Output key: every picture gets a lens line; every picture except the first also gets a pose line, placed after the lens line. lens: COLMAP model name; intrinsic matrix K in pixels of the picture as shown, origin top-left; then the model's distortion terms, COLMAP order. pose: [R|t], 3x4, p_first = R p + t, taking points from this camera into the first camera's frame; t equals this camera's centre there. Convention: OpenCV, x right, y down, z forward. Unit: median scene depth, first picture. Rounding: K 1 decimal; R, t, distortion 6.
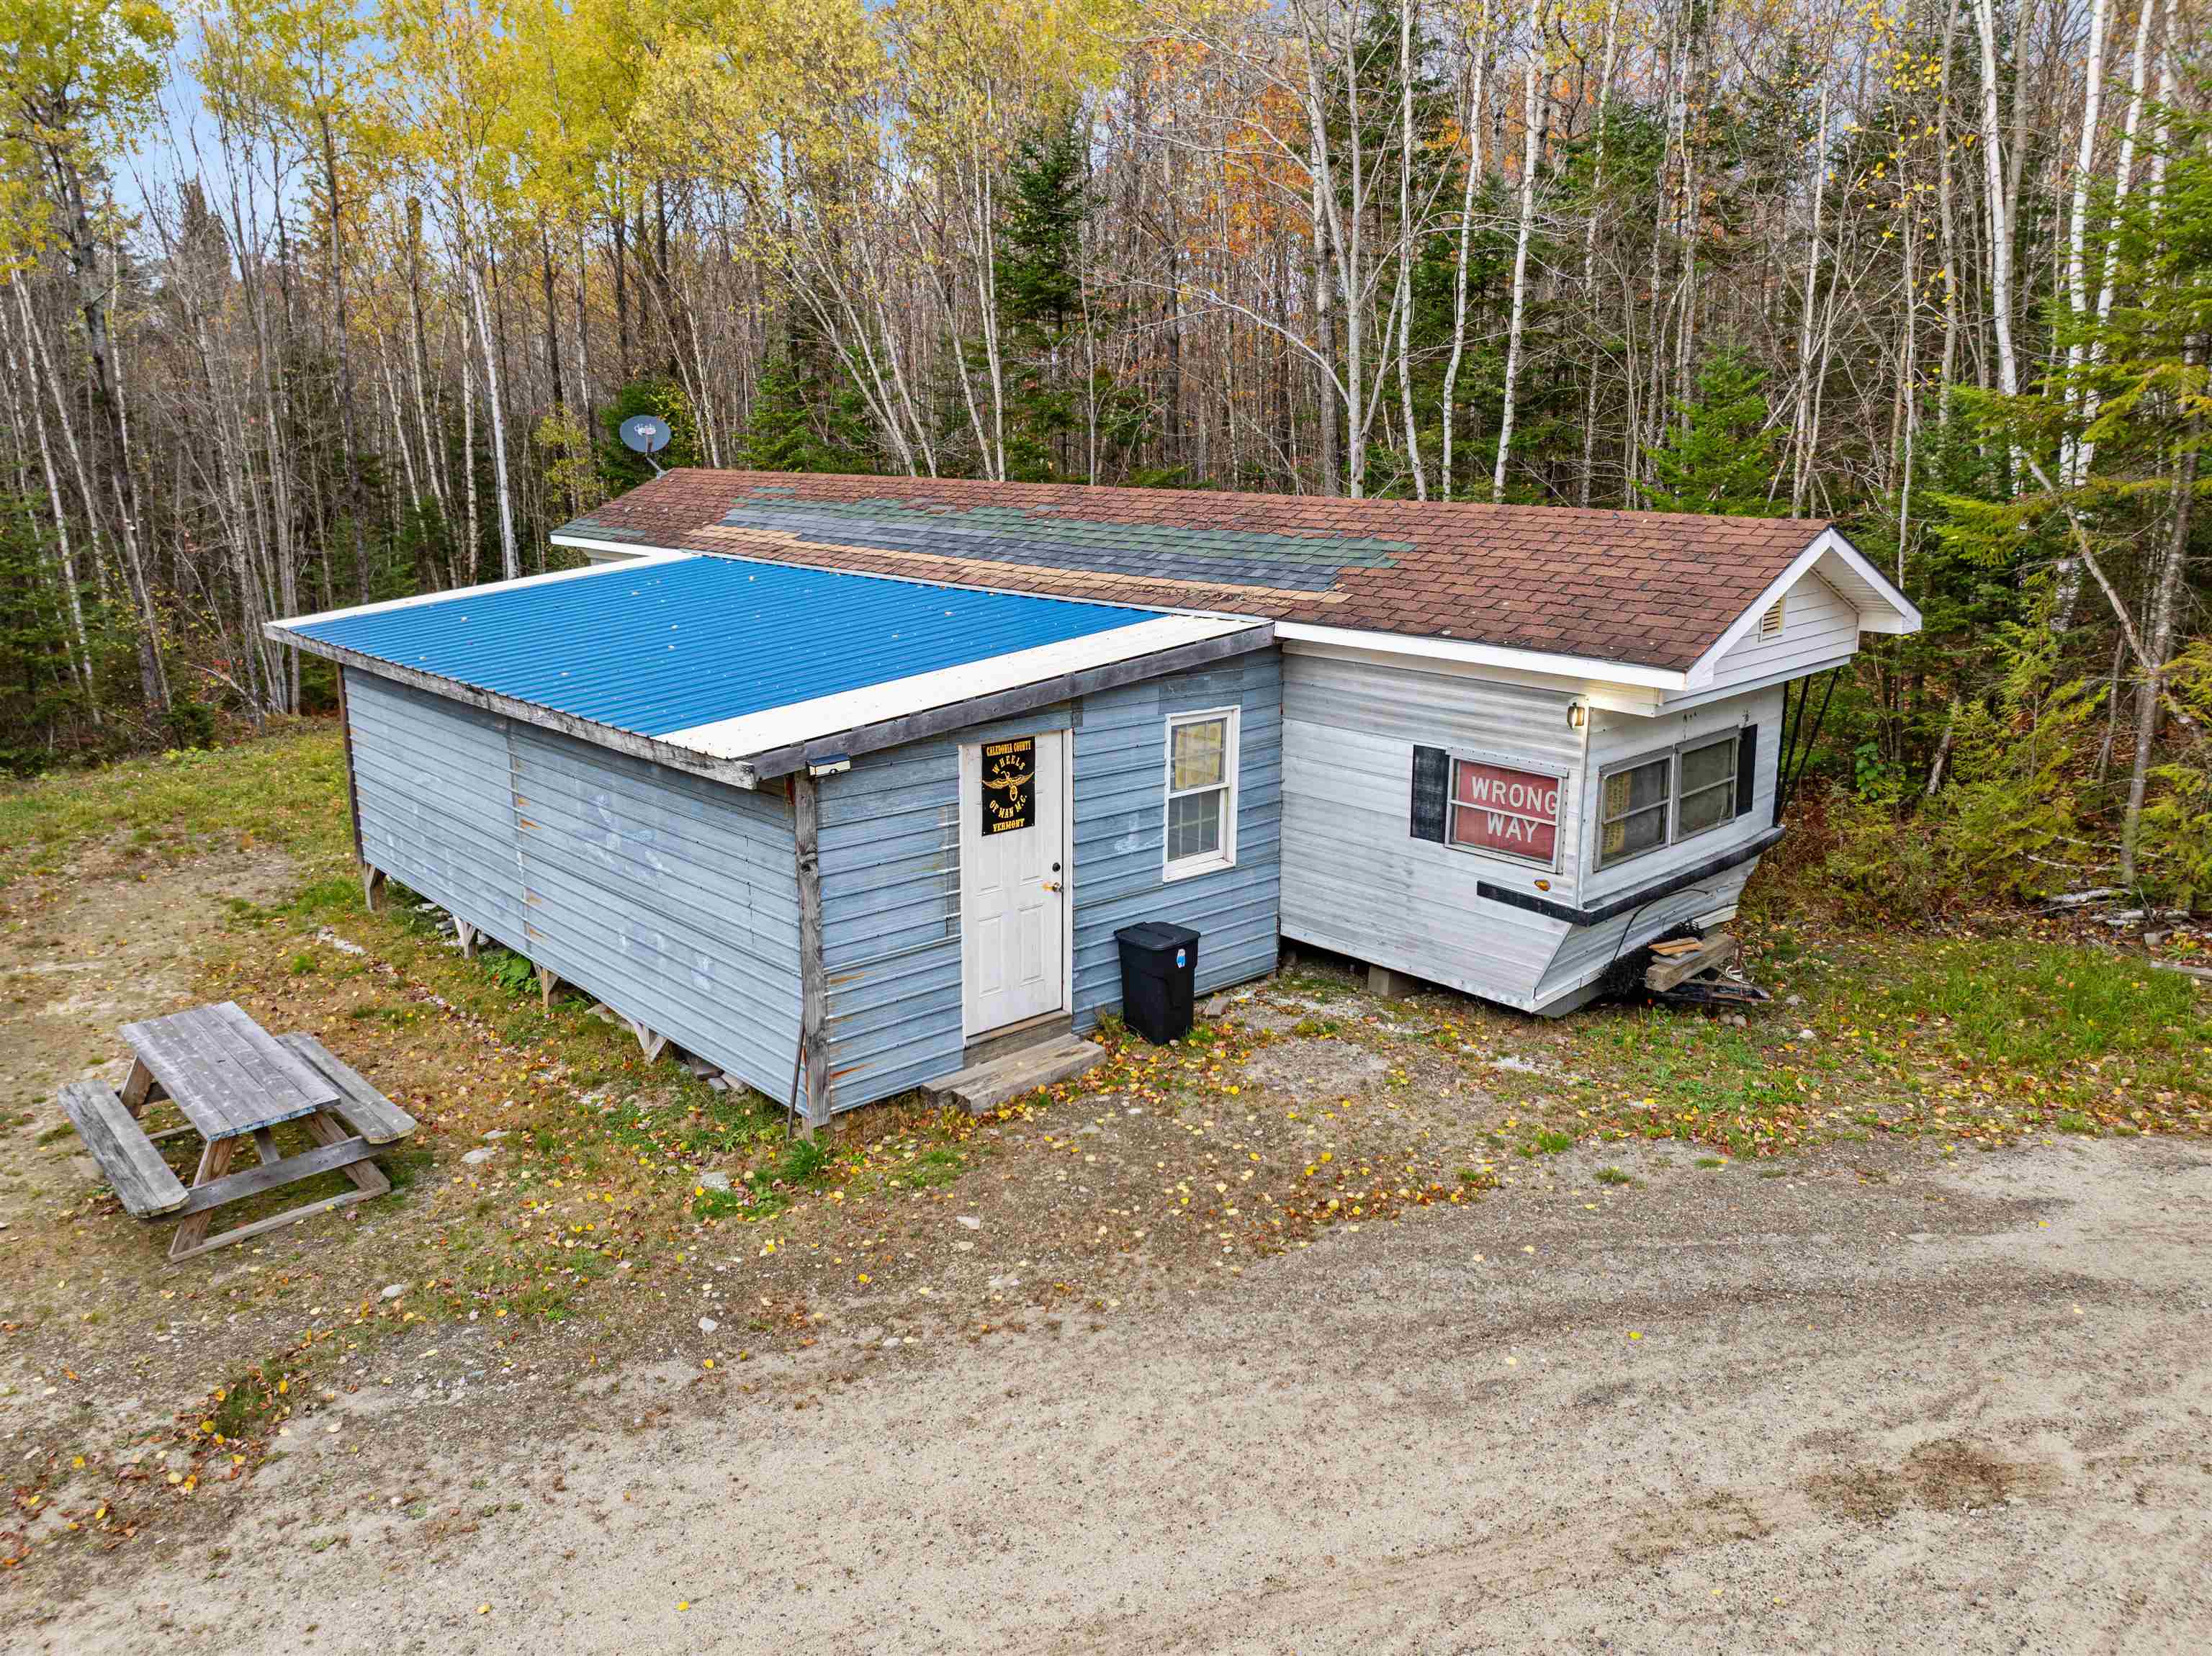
lens RADIAL K [[1539.5, 0, 1110.7], [0, 1539.5, 838.2], [0, 0, 1]] dist [-0.031326, -0.000541]
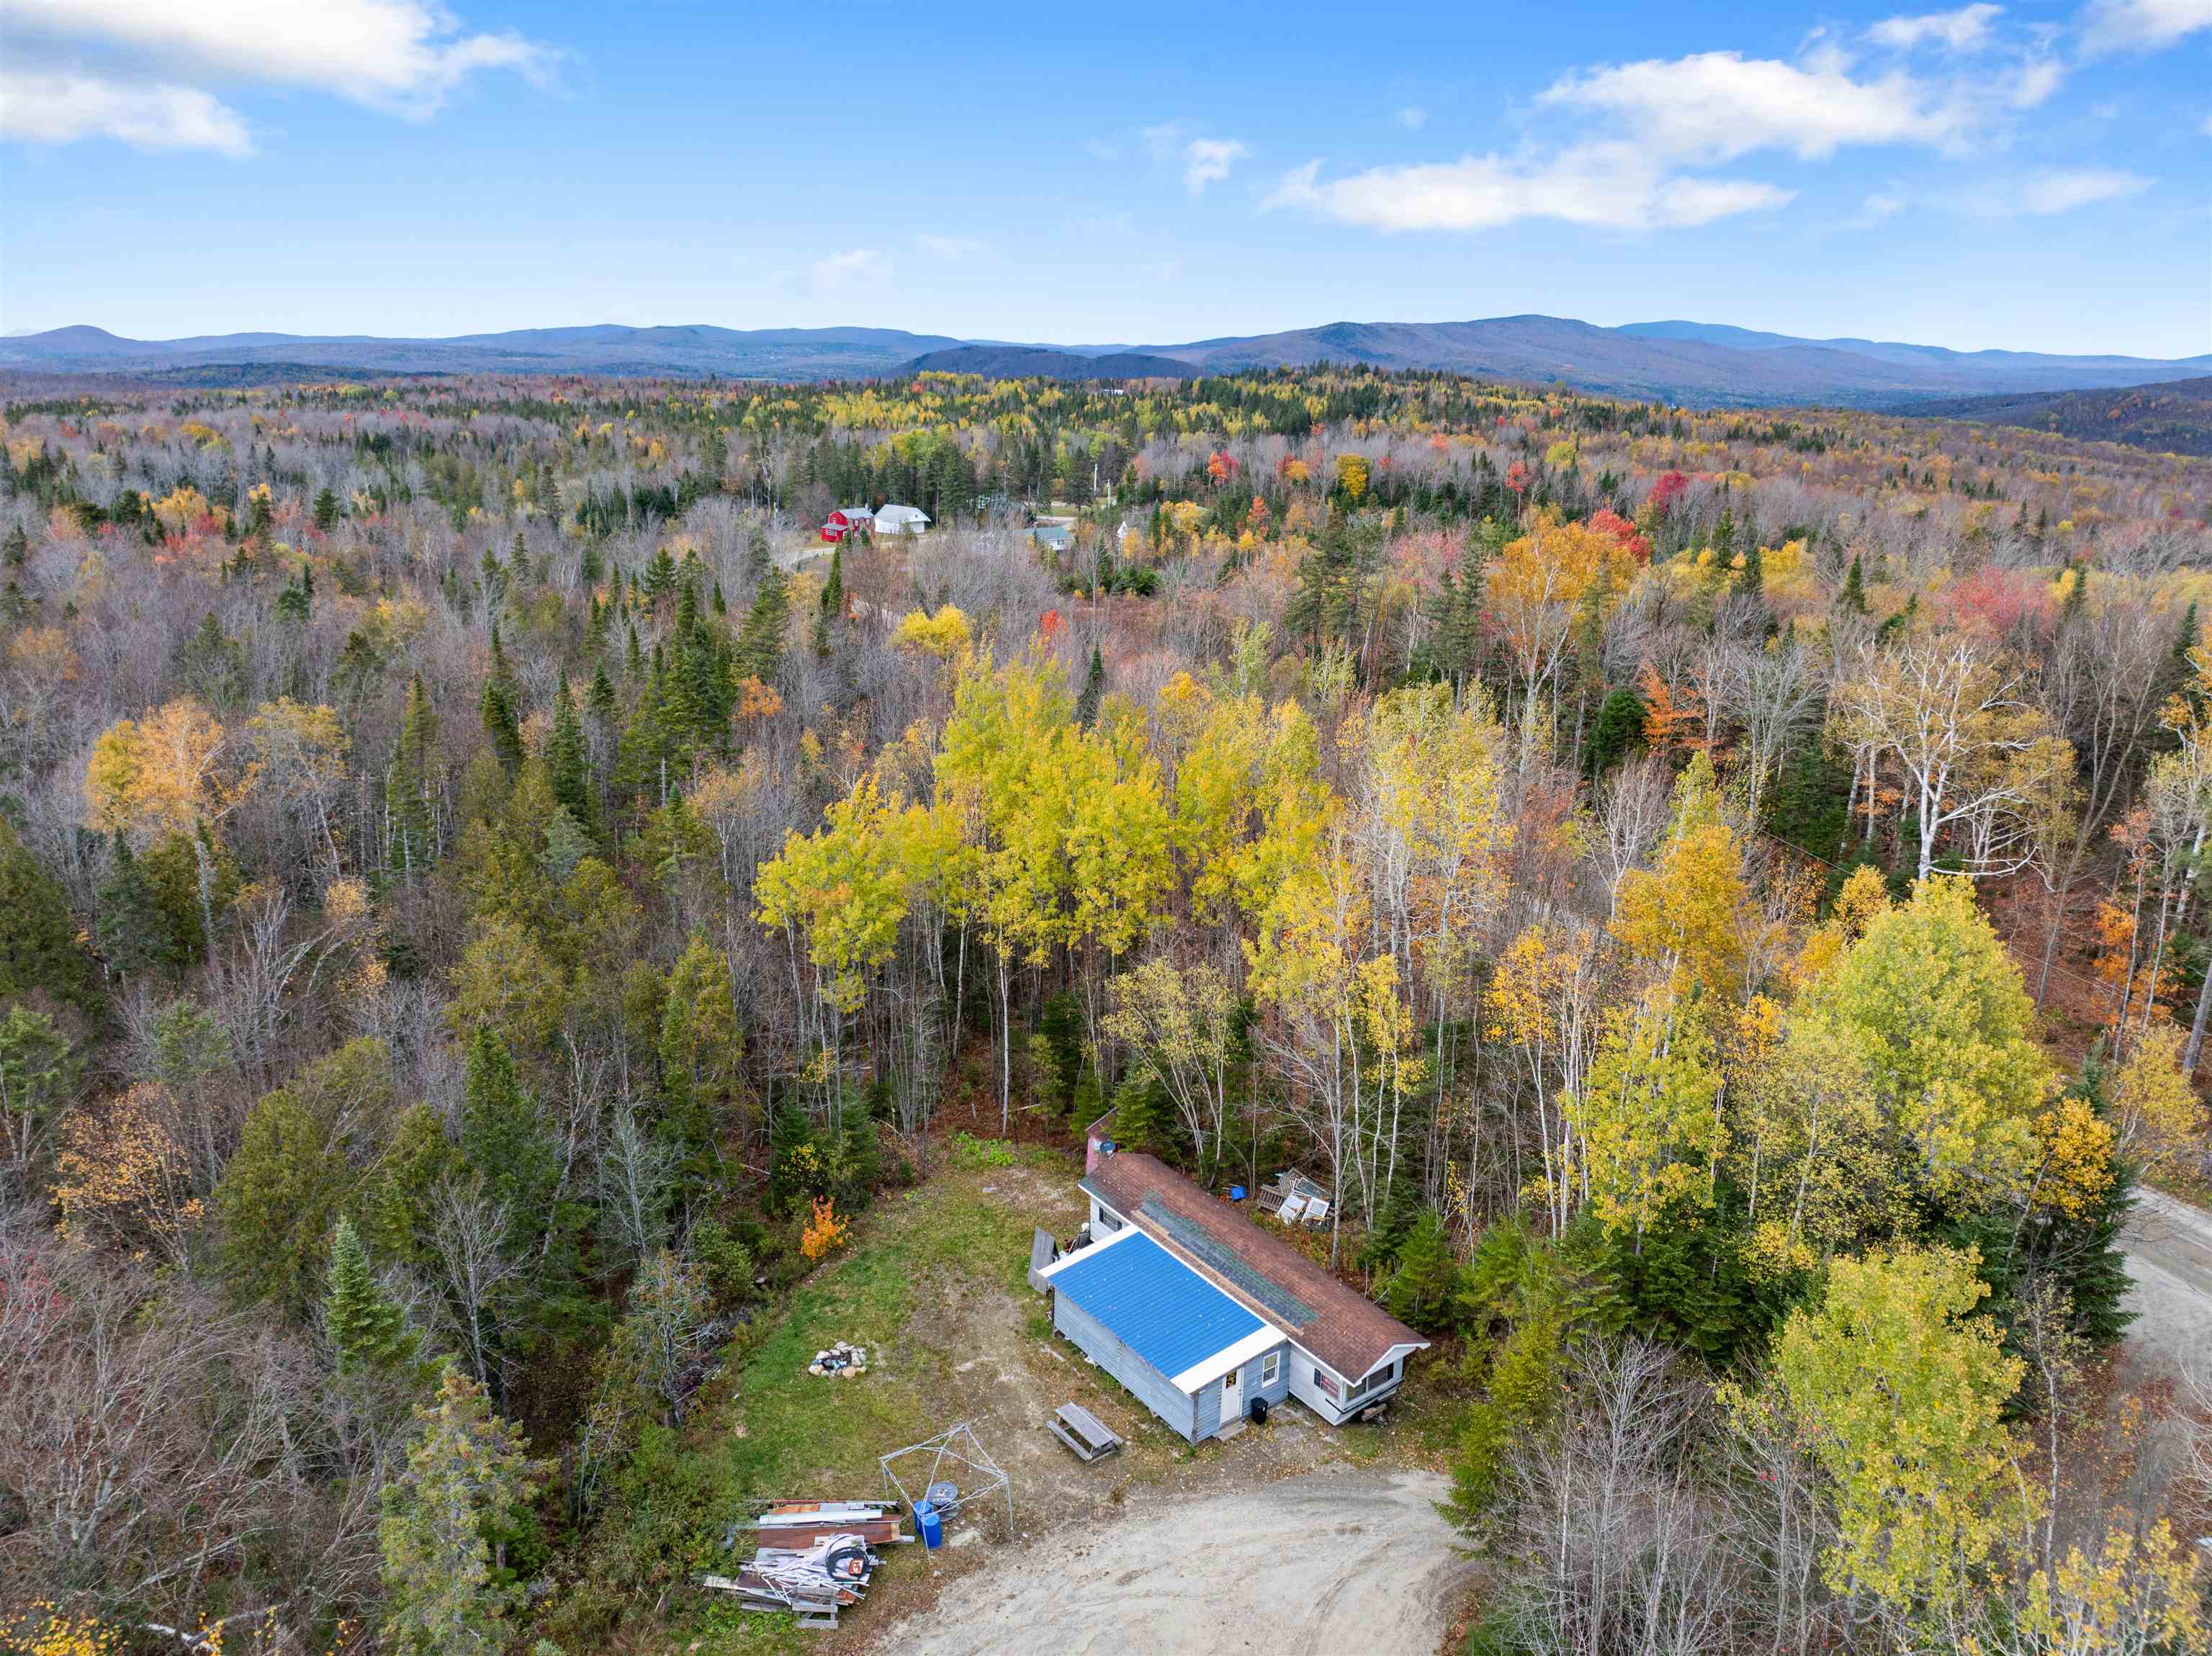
lens RADIAL K [[1539.5, 0, 1110.7], [0, 1539.5, 838.2], [0, 0, 1]] dist [-0.031326, -0.000541]
pose [[0.993735, 0.044463, -0.102537, -0.021105], [-0.039094, 0.997786, 0.053794, -2.087296], [0.104701, -0.049449, 0.993274, -4.027908]]
